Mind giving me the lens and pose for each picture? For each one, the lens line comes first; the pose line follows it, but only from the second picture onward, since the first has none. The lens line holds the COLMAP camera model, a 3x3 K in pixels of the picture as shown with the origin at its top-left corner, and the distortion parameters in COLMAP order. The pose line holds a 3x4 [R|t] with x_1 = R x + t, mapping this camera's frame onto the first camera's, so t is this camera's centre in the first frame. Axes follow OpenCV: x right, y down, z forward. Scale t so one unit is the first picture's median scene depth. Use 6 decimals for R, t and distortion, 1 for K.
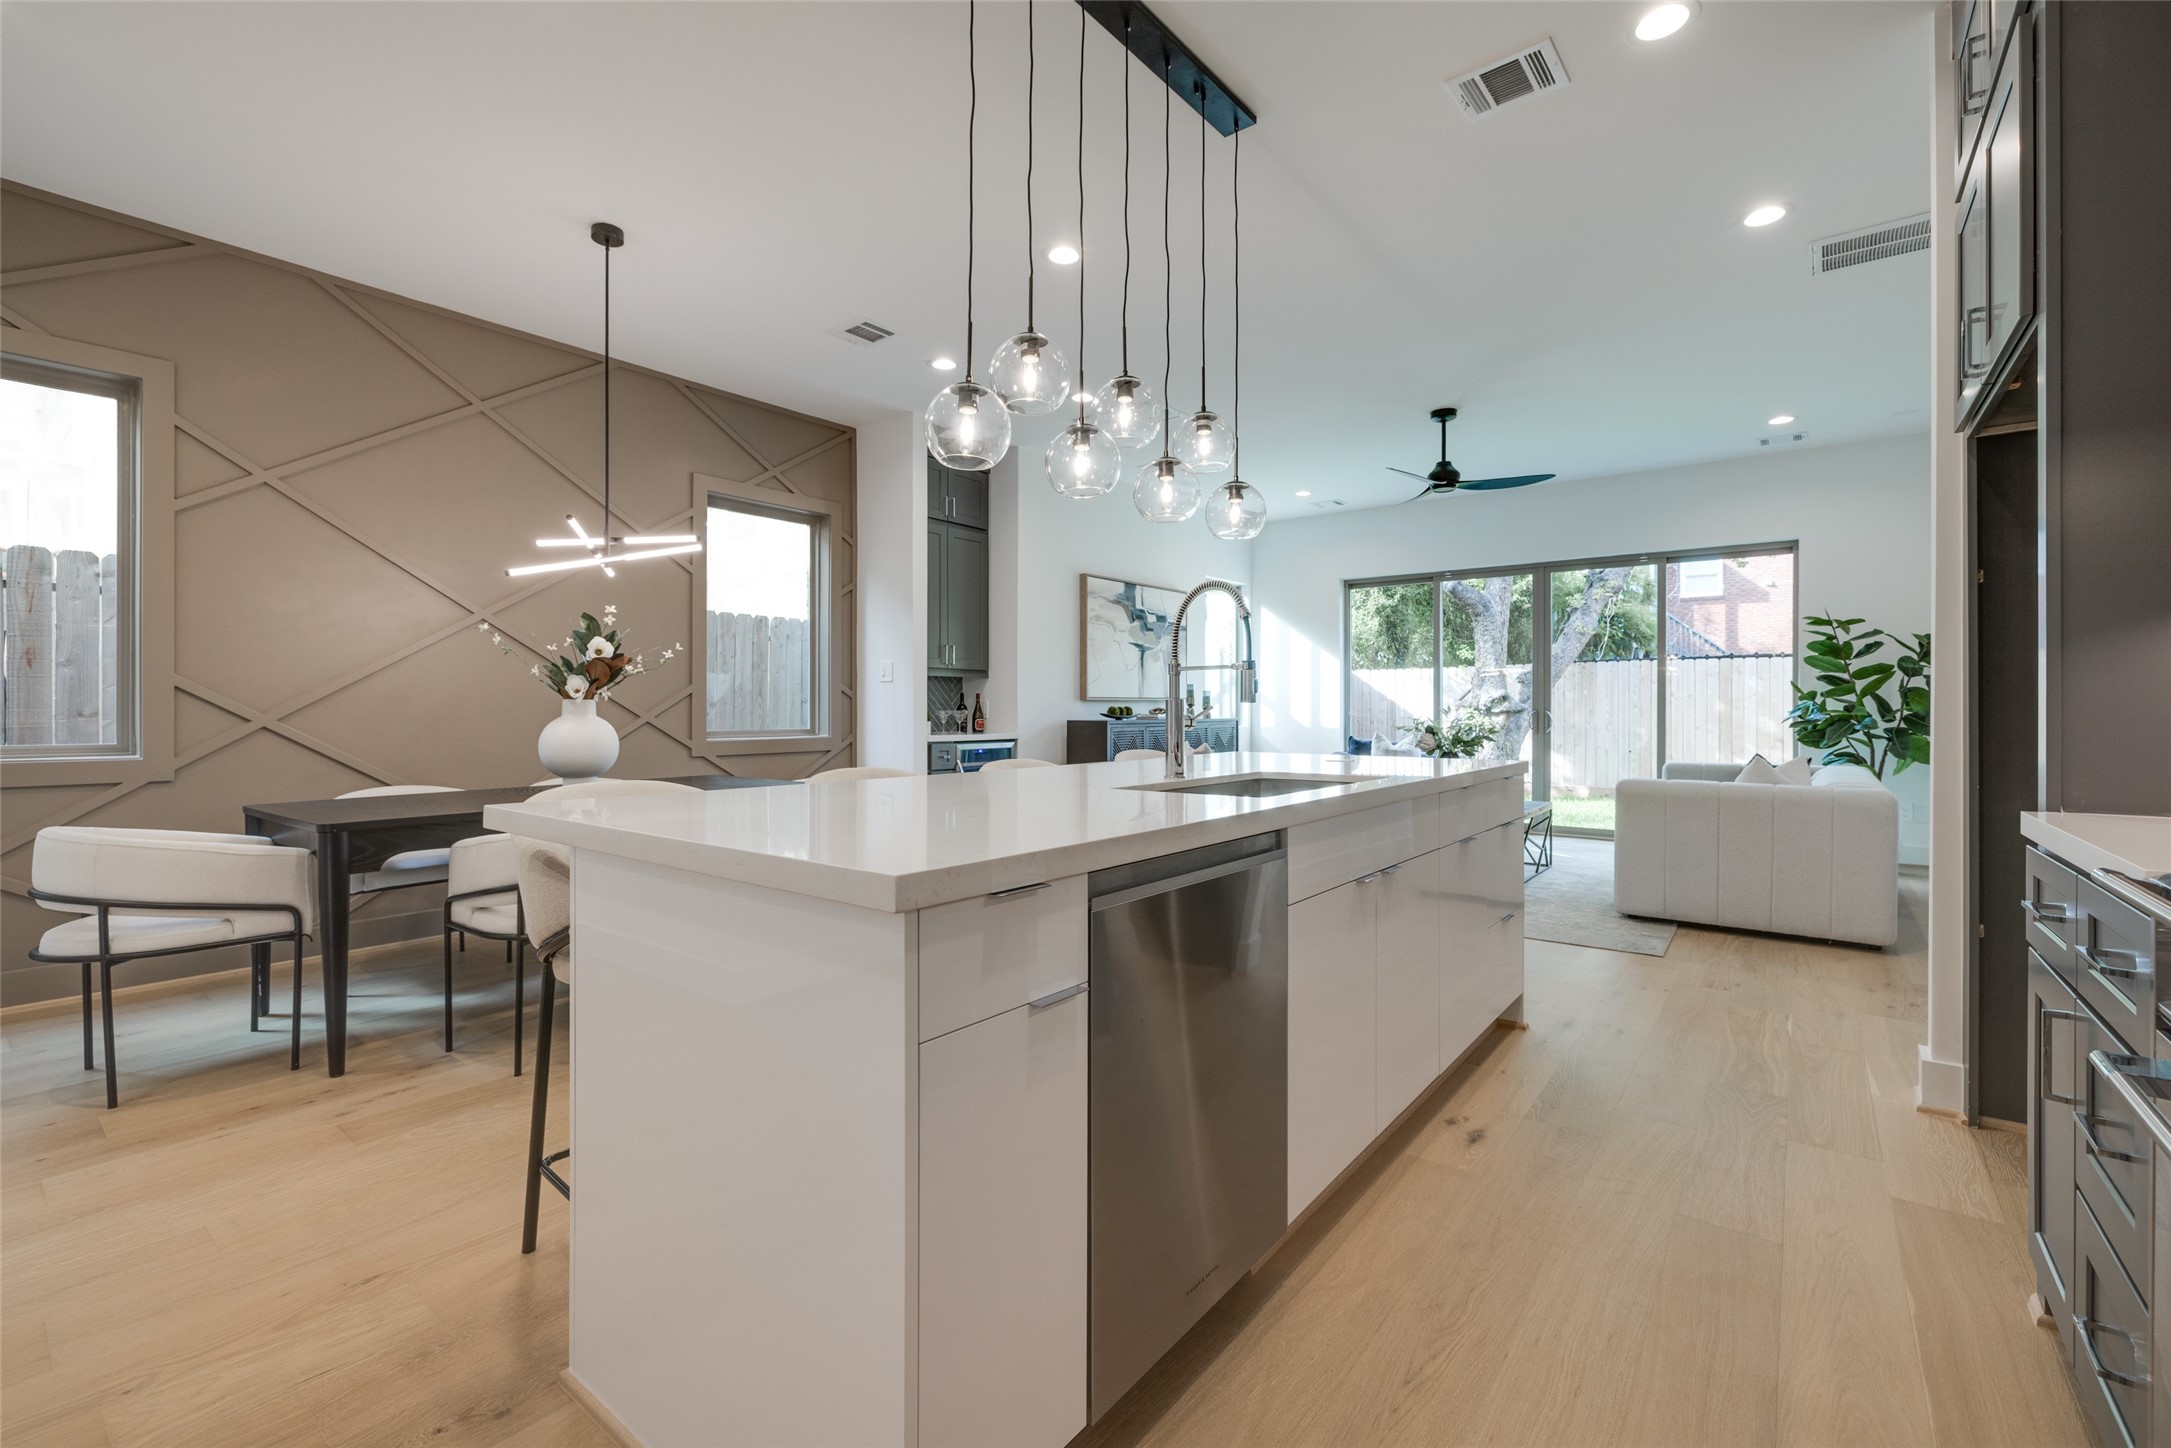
lens RADIAL K [[908.7, 0, 1093.1], [0, 908.7, 717.1], [0, 0, 1]] dist [0.002063, -0.000851]
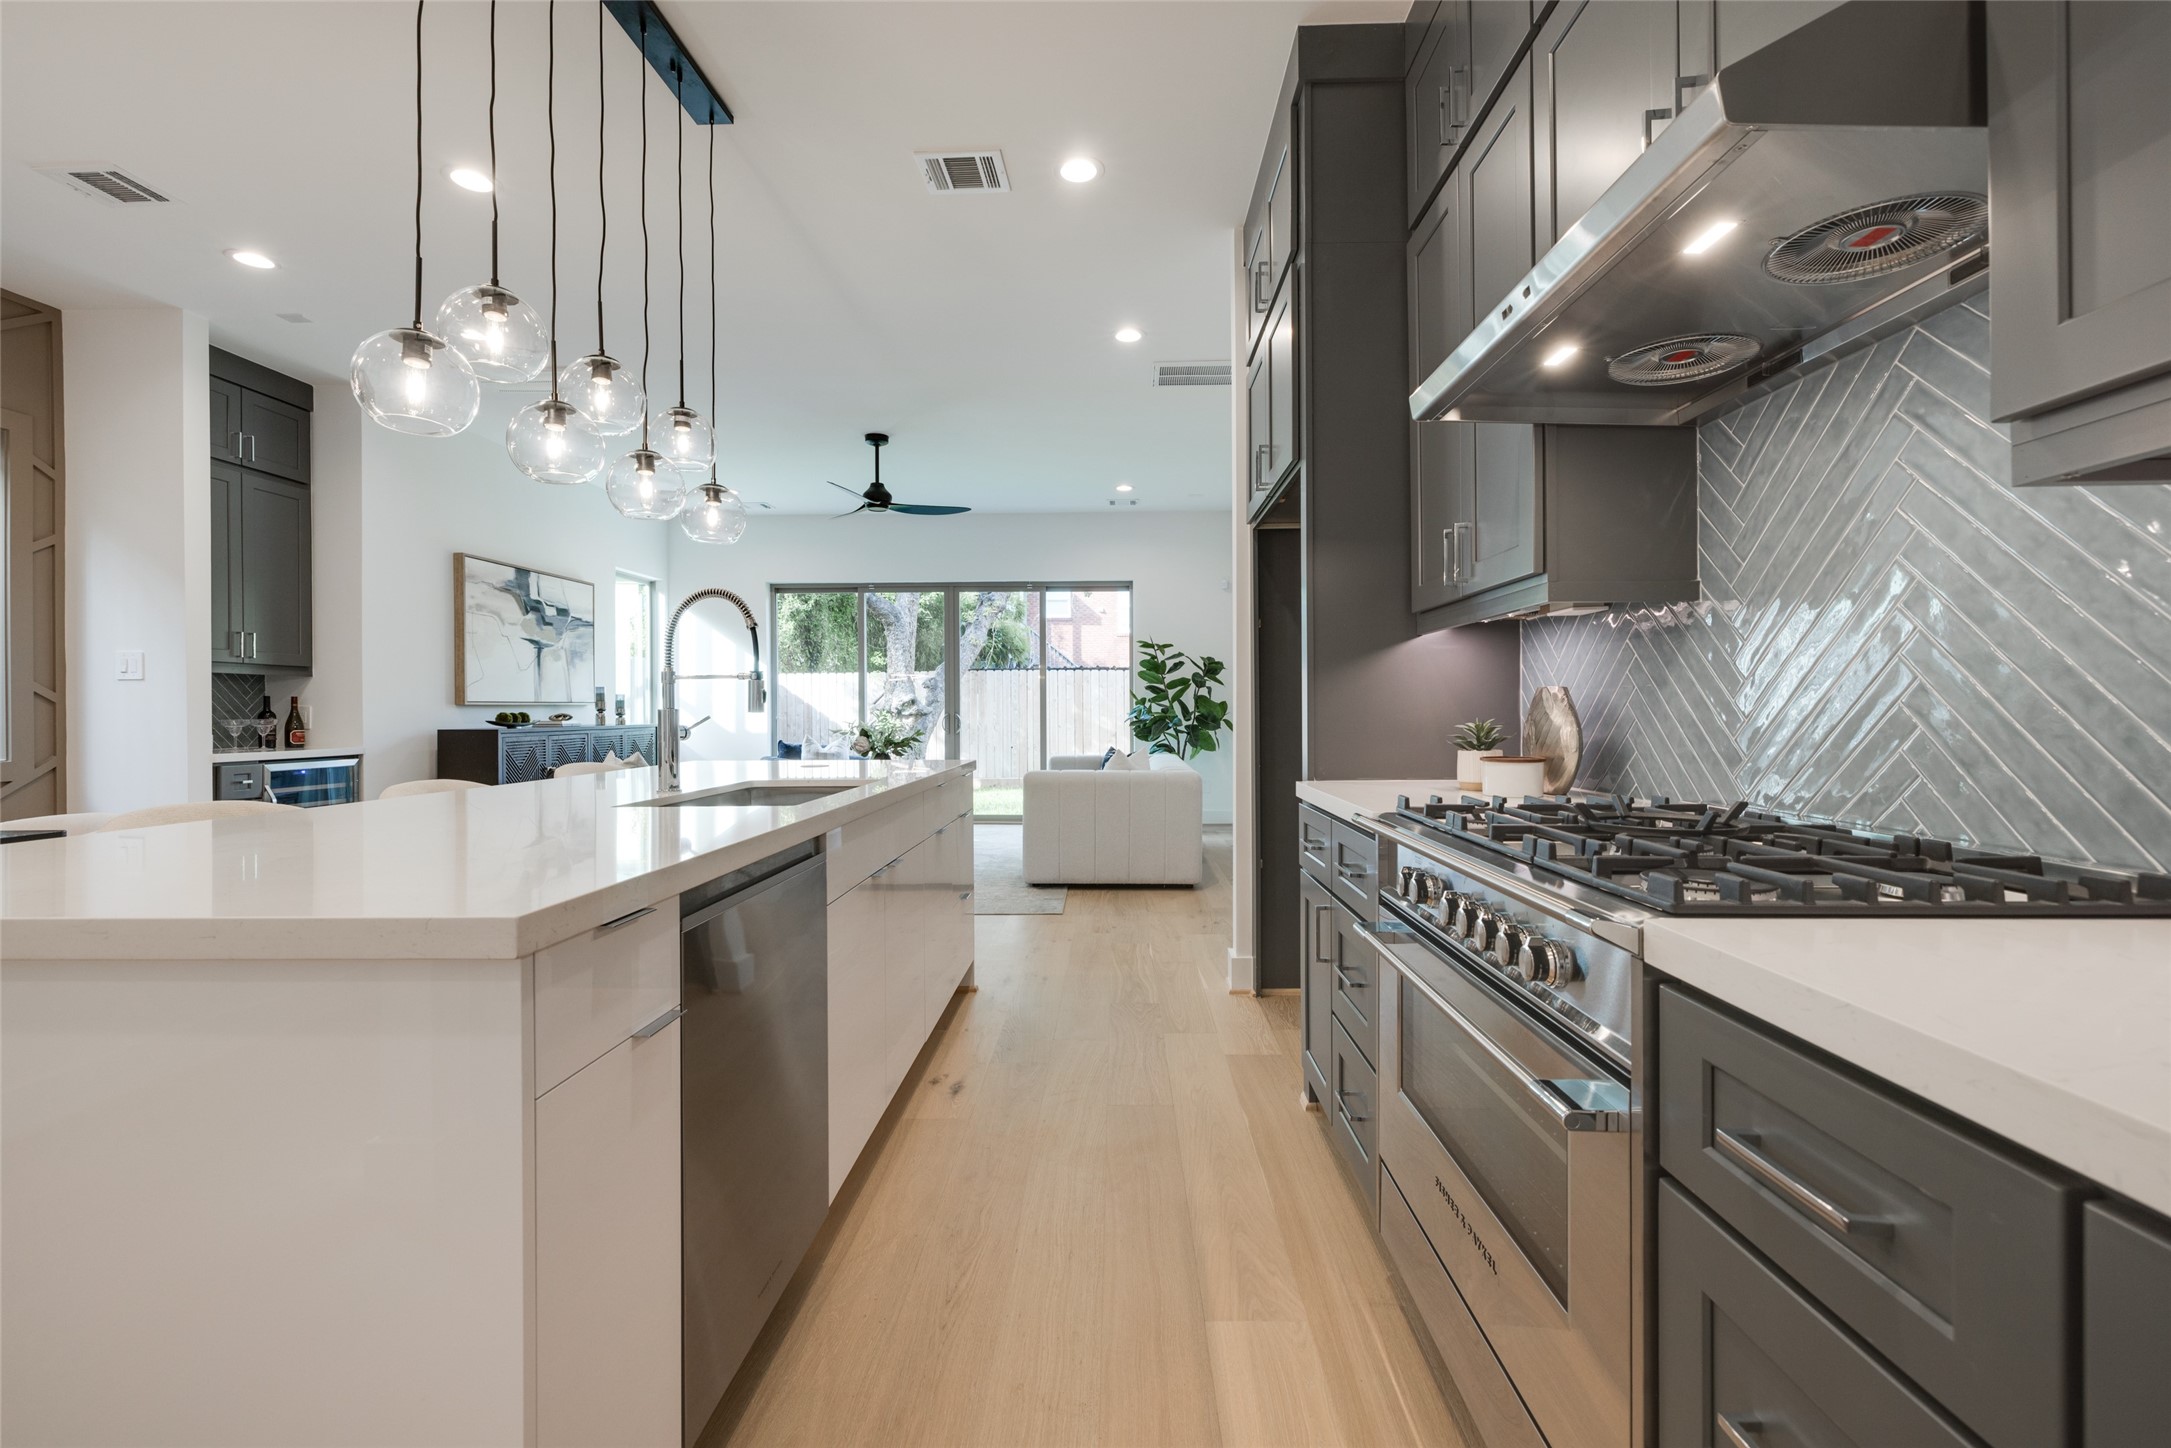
lens RADIAL K [[908.7, 0, 1082.7], [0, 908.7, 723.8], [0, 0, 1]] dist [0.002063, -0.000851]
pose [[0.809825, -0.014237, 0.586498, -0.089786], [0.011334, 0.999899, 0.008623, -0.005866], [-0.586562, -0.000336, 0.809904, -0.018315]]
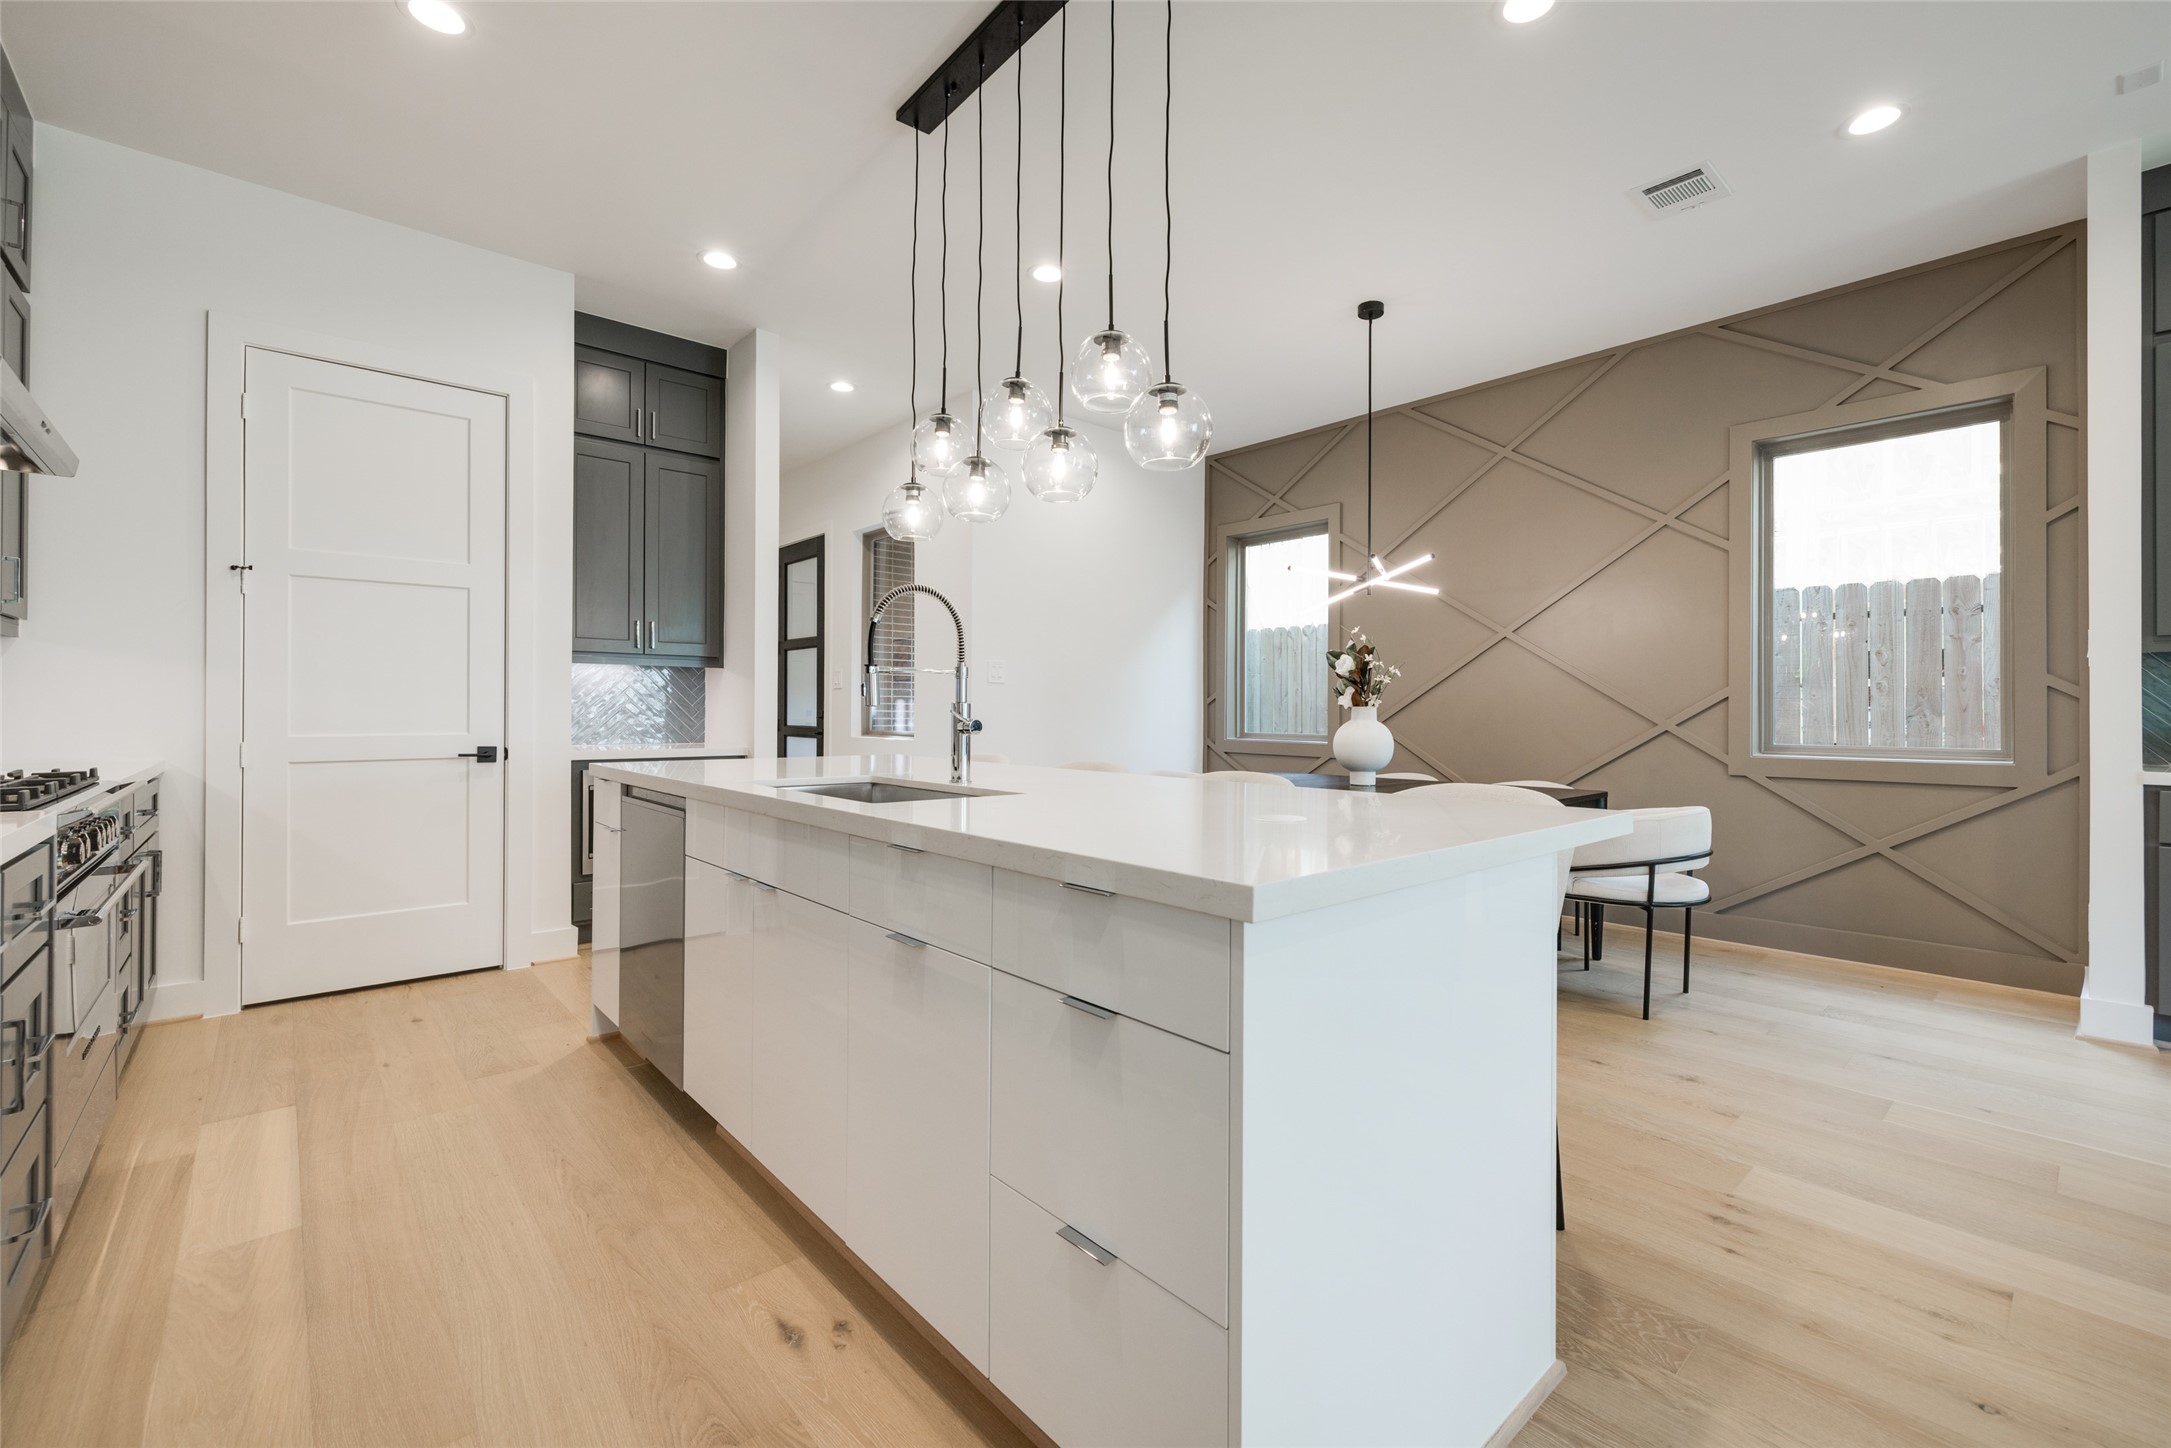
lens RADIAL K [[908.7, 0, 1104.9], [0, 908.7, 710.9], [0, 0, 1]] dist [0.002063, -0.000851]
pose [[-0.166729, -0.000998, -0.986002, 0.810716], [-0.014425, 0.999895, 0.001427, -0.011980], [0.985897, 0.014461, -0.166726, 1.026001]]
